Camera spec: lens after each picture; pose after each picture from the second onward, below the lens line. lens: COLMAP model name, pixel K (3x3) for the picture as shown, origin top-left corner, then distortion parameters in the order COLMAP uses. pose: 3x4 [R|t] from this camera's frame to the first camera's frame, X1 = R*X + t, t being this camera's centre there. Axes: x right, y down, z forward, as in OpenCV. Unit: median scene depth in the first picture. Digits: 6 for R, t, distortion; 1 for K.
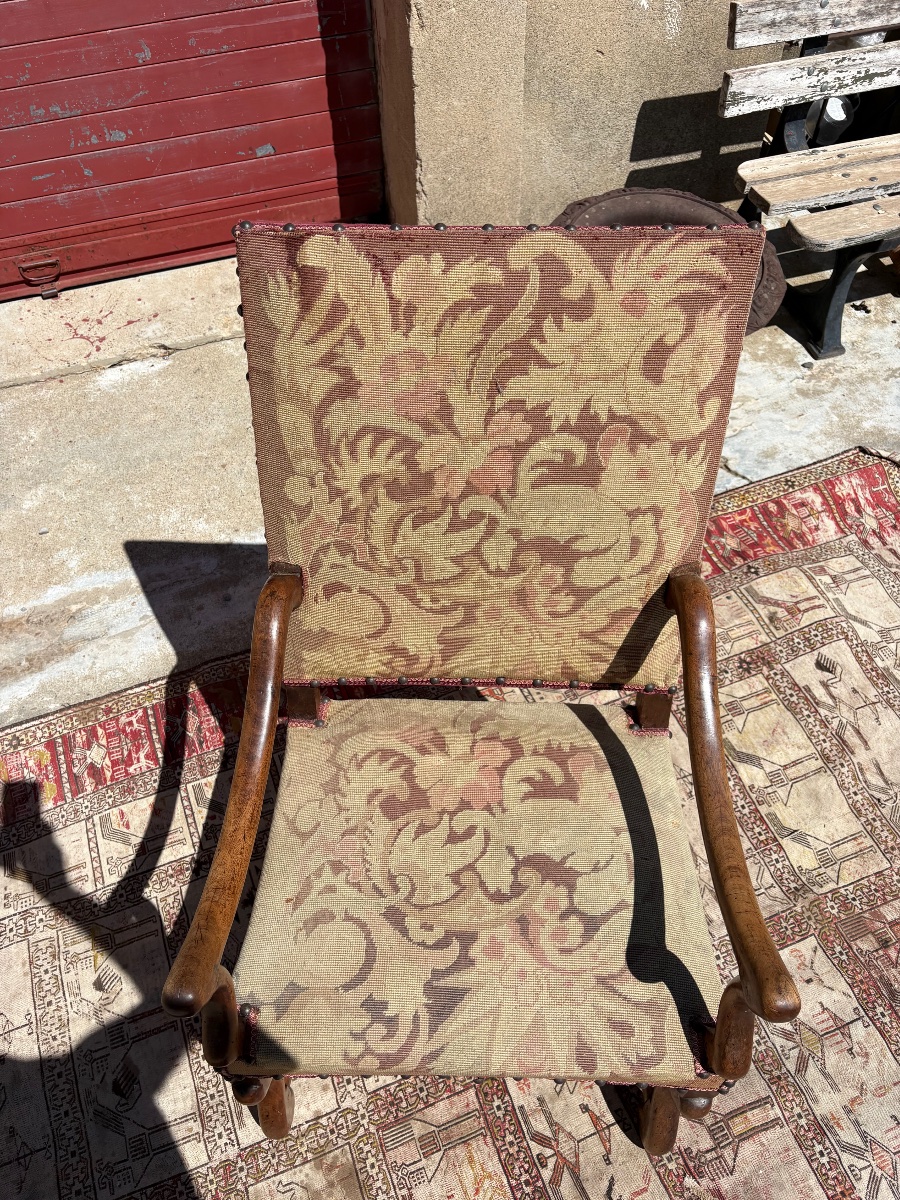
lens RADIAL K [[912.8, 0, 435.8], [0, 912.8, 593.7], [0, 0, 1]] dist [0.042714, -0.046949]
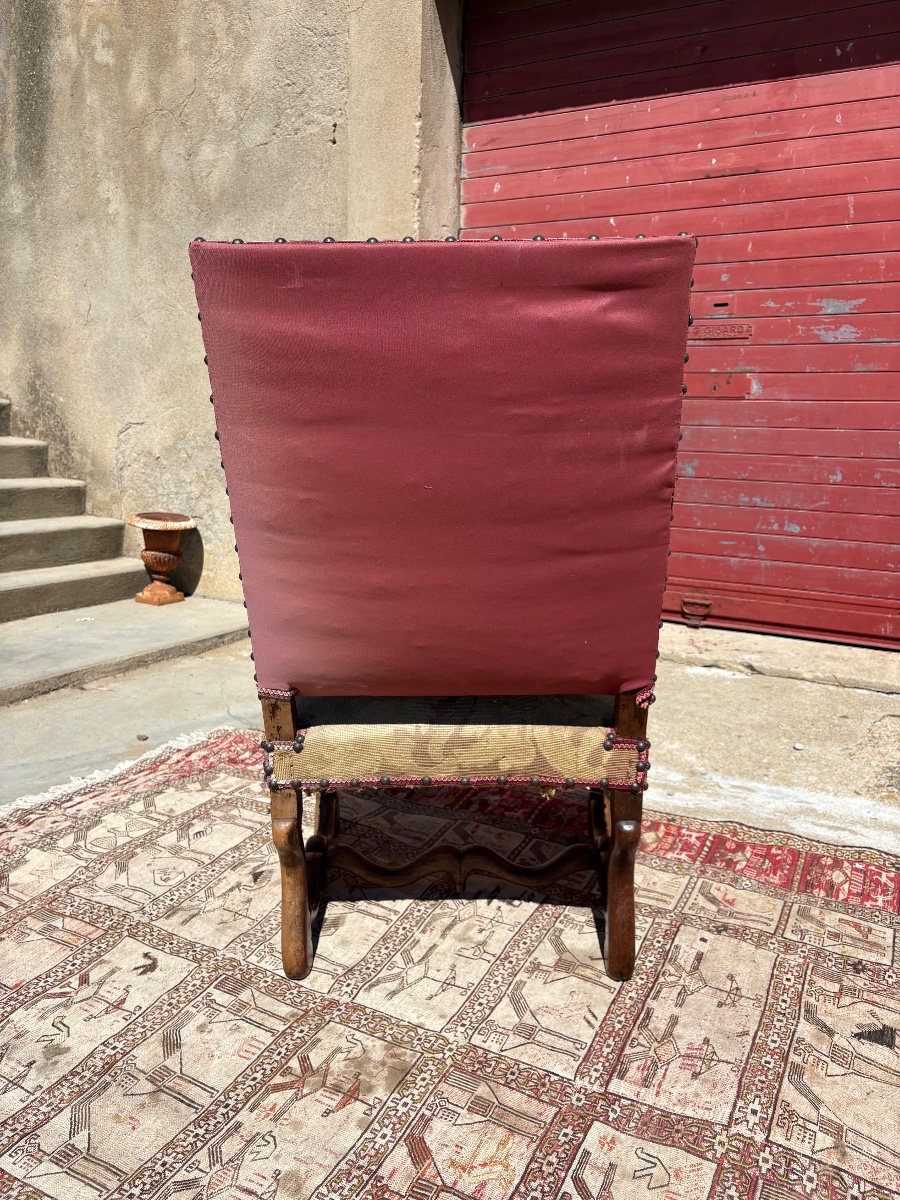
lens RADIAL K [[904.1, 0, 450.0], [0, 904.1, 600.0], [0, 0, 1]] dist [0.036686, -0.043302]
pose [[0.661081, 0.190697, -0.725677, 0.307027], [-0.596833, 0.719777, -0.354559, 0.346949], [0.454712, 0.667500, 0.589645, 0.094347]]
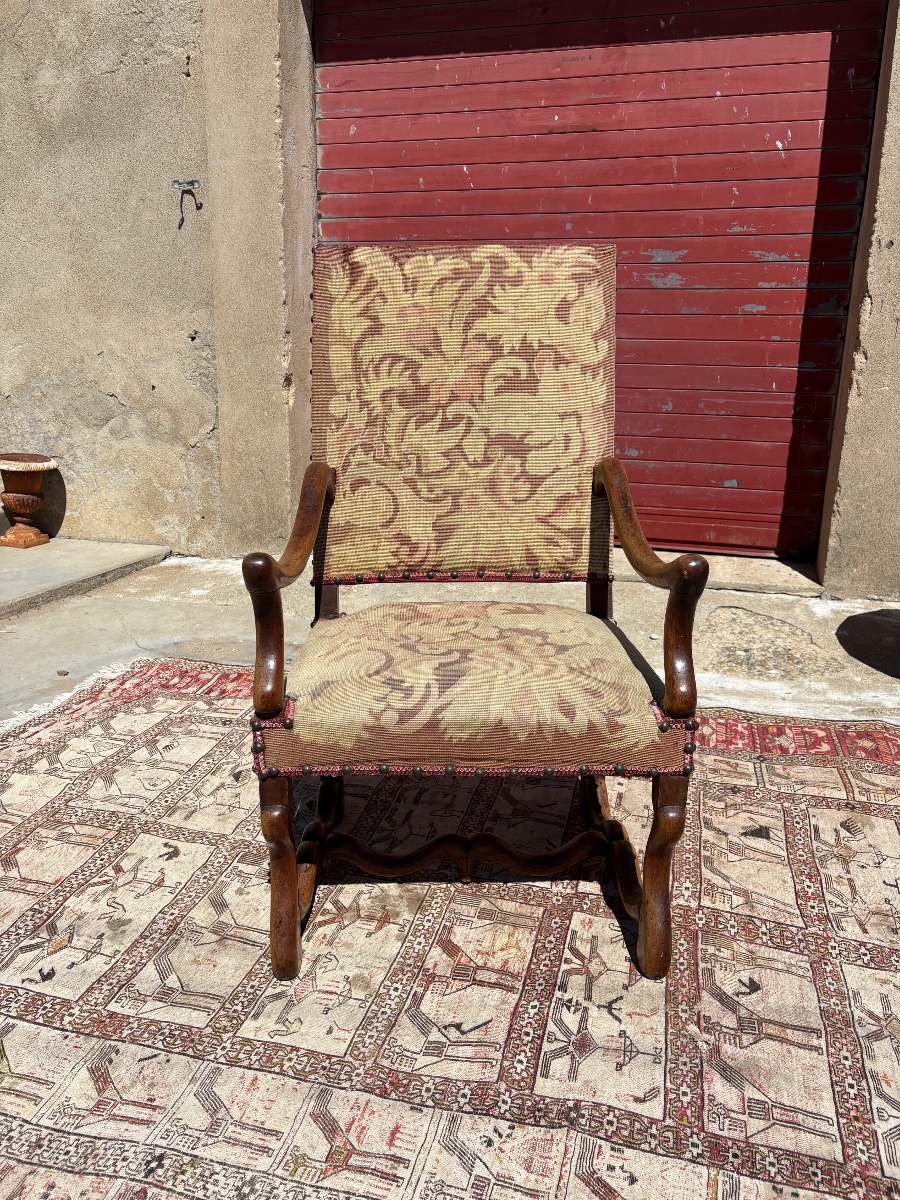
lens RADIAL K [[902.3, 0, 446.8], [0, 902.3, 592.9], [0, 0, 1]] dist [0.019416, -0.003490]
pose [[0.805757, 0.196262, -0.558782, 0.296626], [-0.476937, 0.774394, -0.415746, 0.467618], [0.351122, 0.601494, 0.717578, -0.024888]]
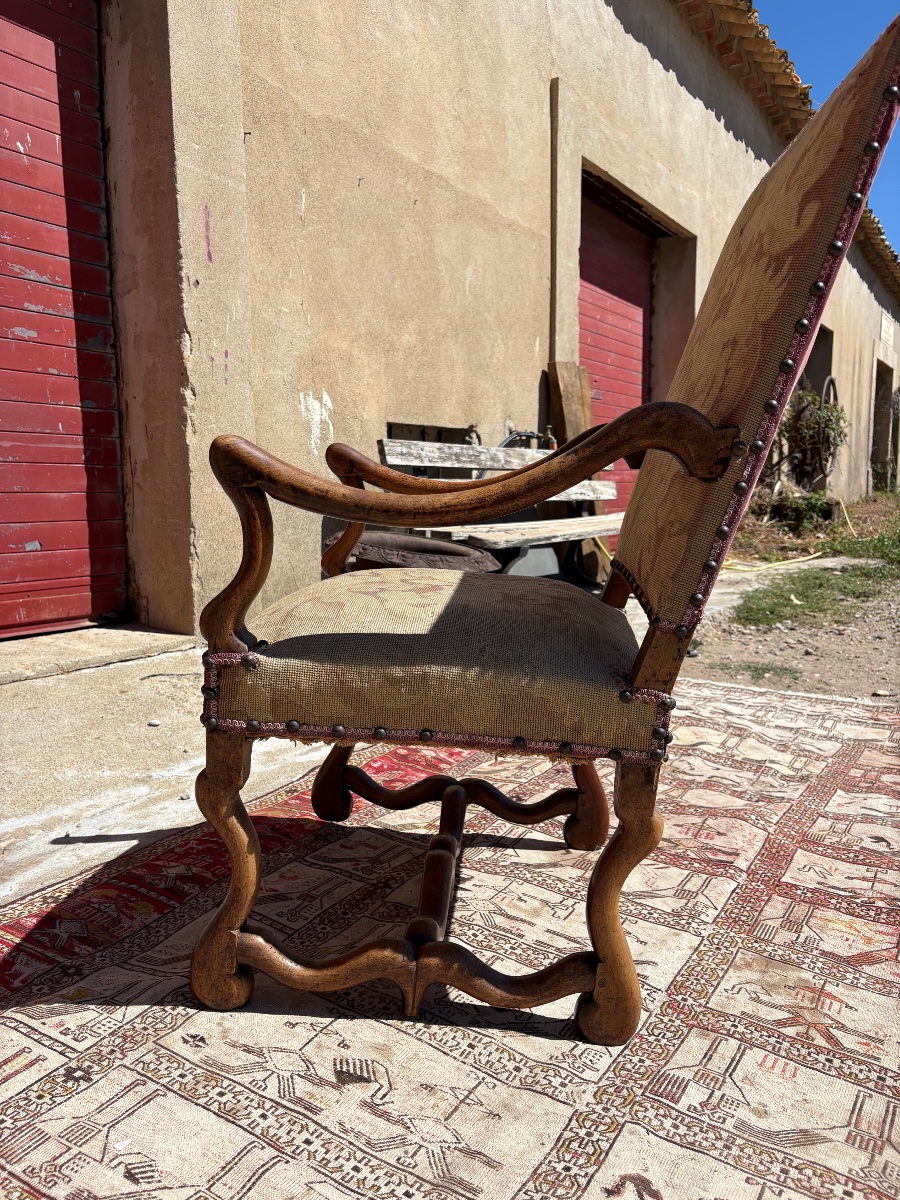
lens RADIAL K [[911.7, 0, 443.1], [0, 911.7, 600.7], [0, 0, 1]] dist [0.038507, -0.040576]
pose [[0.801149, -0.043456, 0.596885, -0.516186], [0.436614, 0.724555, -0.533280, 0.424111], [-0.409302, 0.687845, 0.599451, 0.205216]]
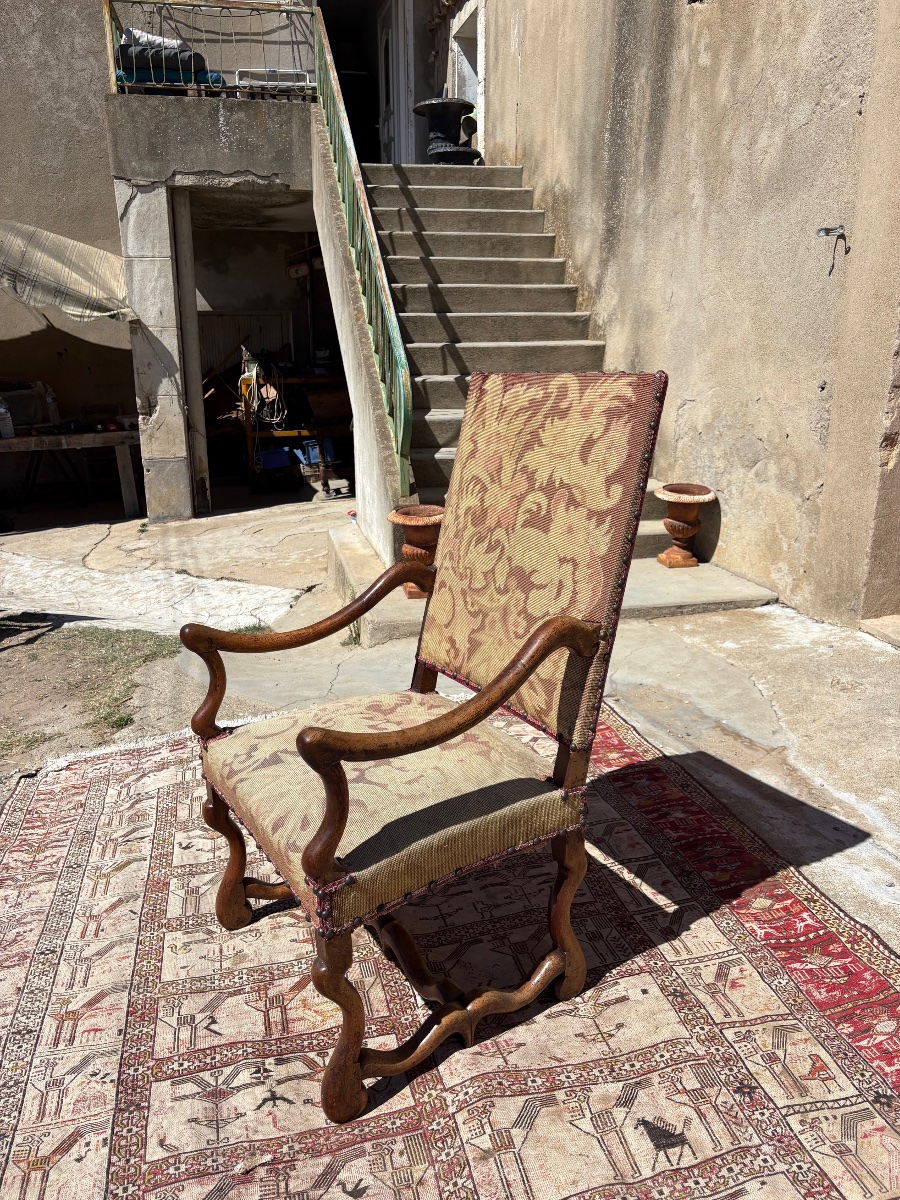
lens RADIAL K [[901.8, 0, 450.9], [0, 901.8, 590.4], [0, 0, 1]] dist [0.072317, -0.086058]
pose [[-0.119059, 0.301089, -0.946135, 0.594722], [-0.742621, 0.605507, 0.286140, -0.106423], [0.659045, 0.736686, 0.151504, 0.302004]]
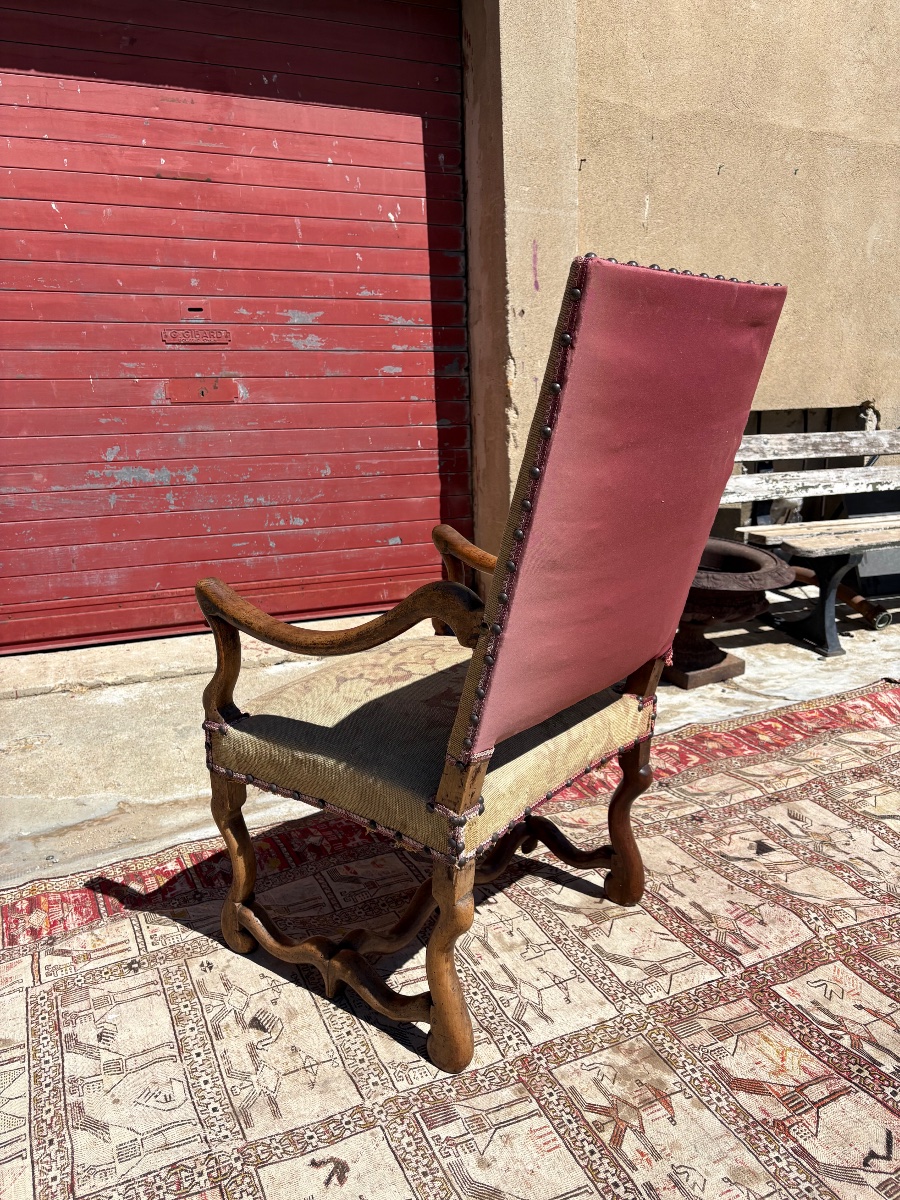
lens RADIAL K [[904.1, 0, 450.0], [0, 904.1, 600.0], [0, 0, 1]] dist [0.036686, -0.043302]
pose [[0.997972, -0.009643, 0.062922, -0.215879], [0.046228, 0.789331, -0.612225, 0.493541], [-0.043763, 0.613892, 0.788176, -0.033203]]
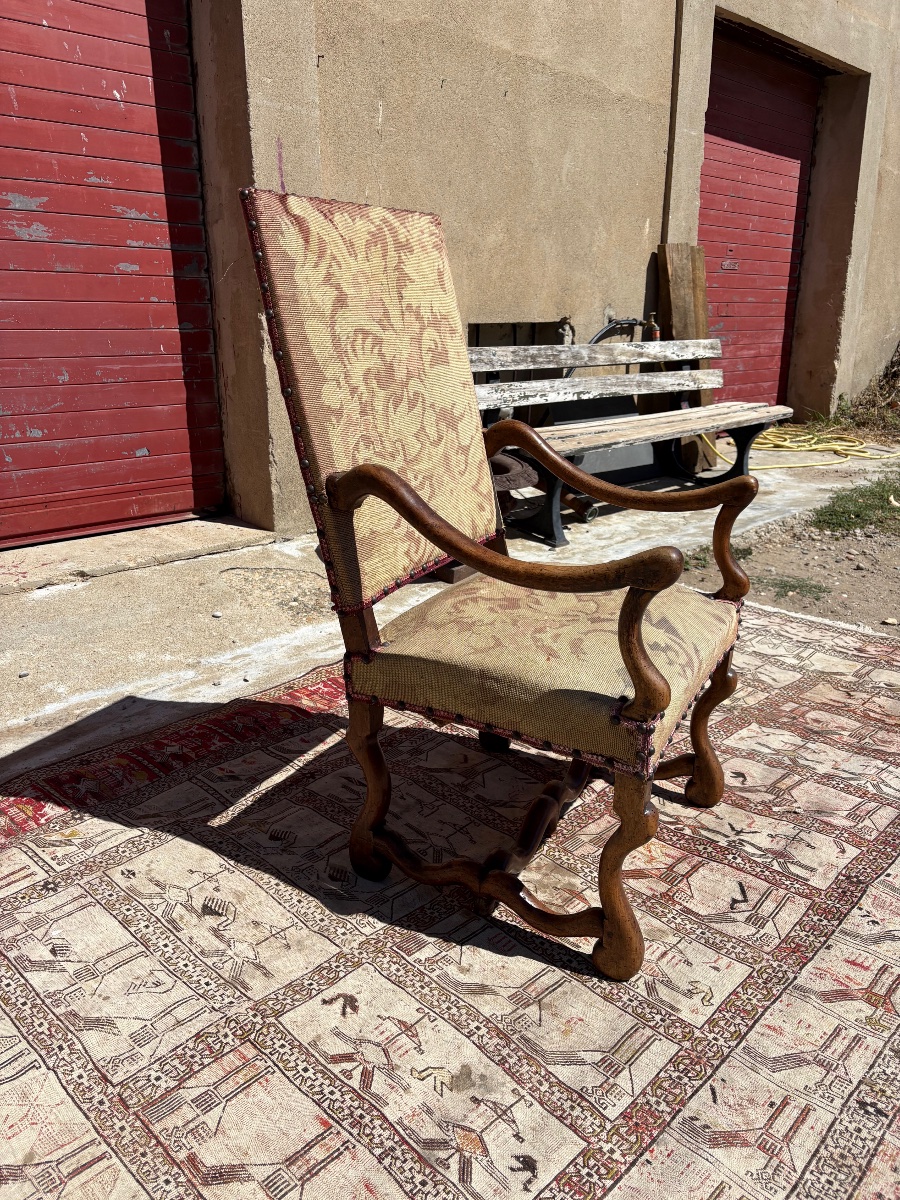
lens RADIAL K [[911.8, 0, 430.6], [0, 911.8, 604.6], [0, 0, 1]] dist [0.021017, -0.005334]
pose [[0.911881, -0.093478, 0.399668, -0.403954], [0.292579, 0.830953, -0.473197, 0.510005], [-0.287872, 0.548434, 0.785080, -0.040754]]
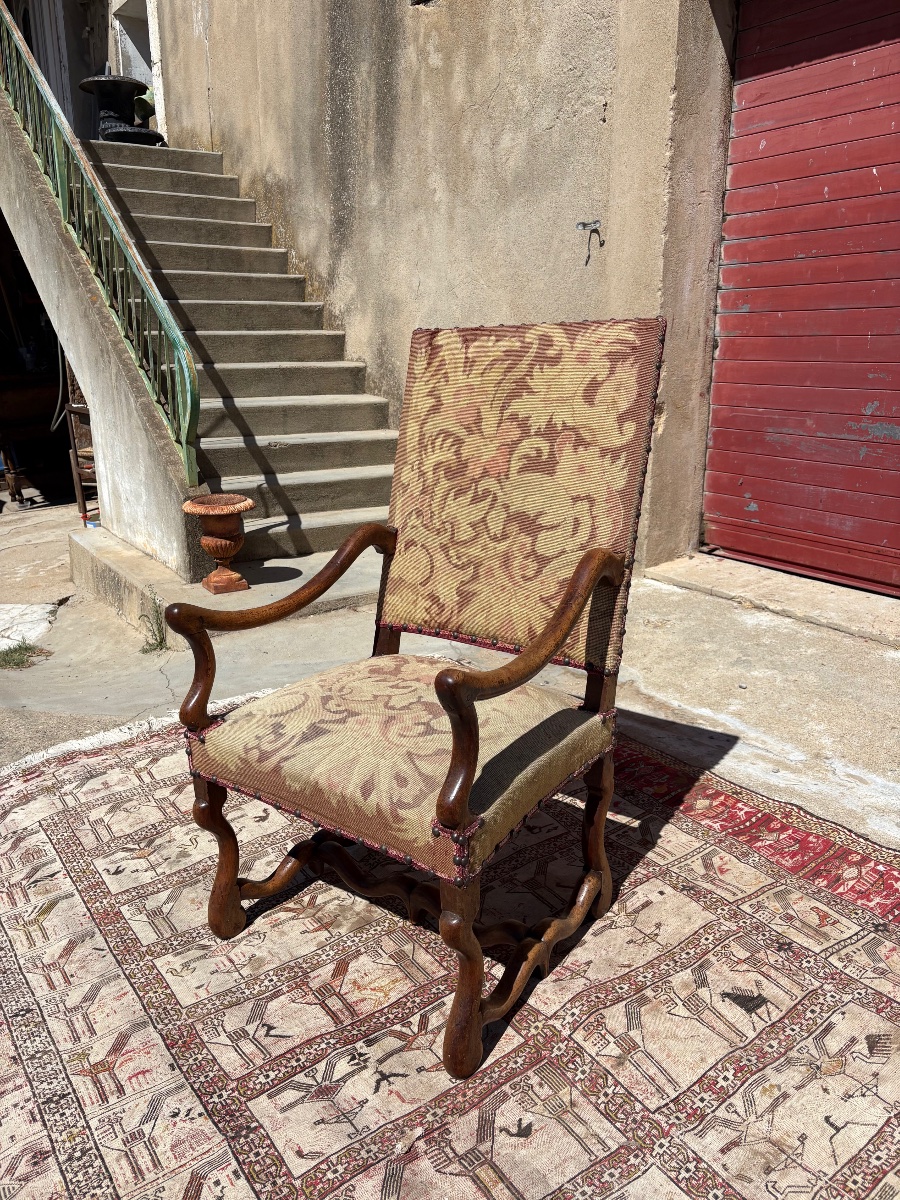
lens RADIAL K [[902.1, 0, 455.5], [0, 902.1, 589.6], [0, 0, 1]] dist [0.050423, -0.052709]
pose [[0.262820, 0.287970, -0.920868, 0.587329], [-0.731231, 0.682114, 0.004611, 0.125720], [0.629465, 0.672156, 0.389846, 0.154731]]
